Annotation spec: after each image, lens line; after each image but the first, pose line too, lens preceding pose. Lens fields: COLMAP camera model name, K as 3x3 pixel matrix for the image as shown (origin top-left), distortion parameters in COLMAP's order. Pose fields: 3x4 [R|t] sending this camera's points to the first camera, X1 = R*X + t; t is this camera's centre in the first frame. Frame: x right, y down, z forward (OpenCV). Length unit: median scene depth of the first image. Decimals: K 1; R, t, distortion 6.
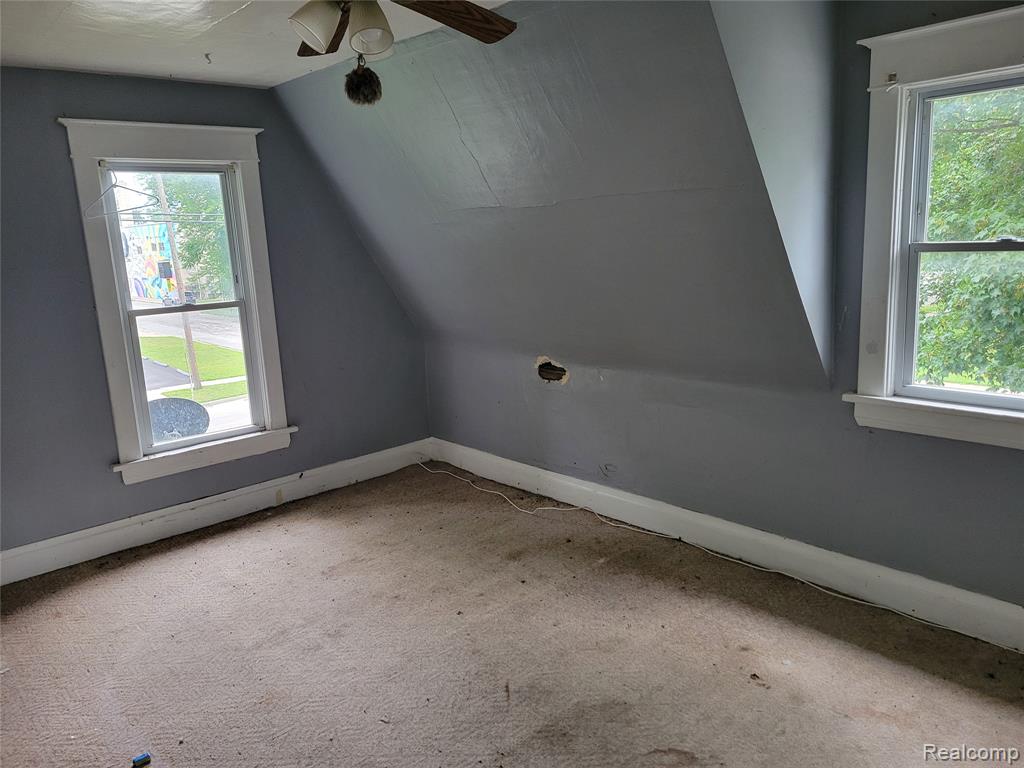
lens RADIAL K [[775.5, 0, 512.3], [0, 775.5, 387.7], [0, 0, 1]] dist [0.035748, -0.000481]
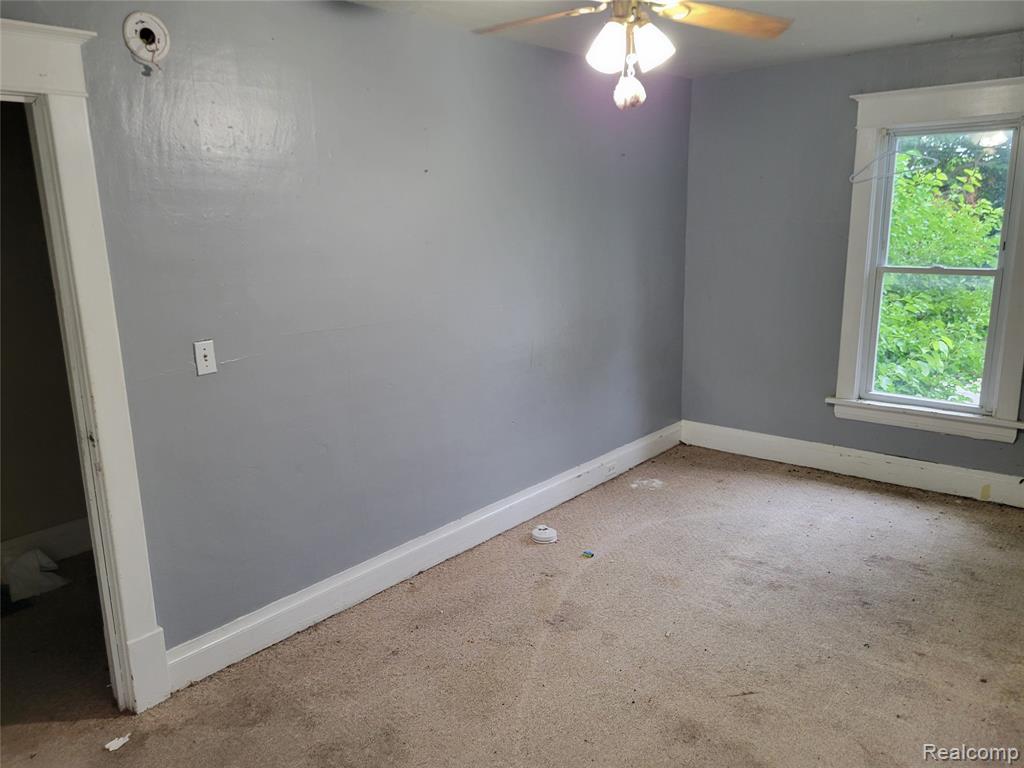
lens RADIAL K [[775.5, 0, 512.6], [0, 775.5, 382.9], [0, 0, 1]] dist [0.035748, -0.000481]
pose [[0.136440, 0.258285, -0.956385, 0.524377], [-0.187670, 0.954671, 0.231049, -0.098968], [0.972710, 0.147960, 0.178728, 0.332178]]
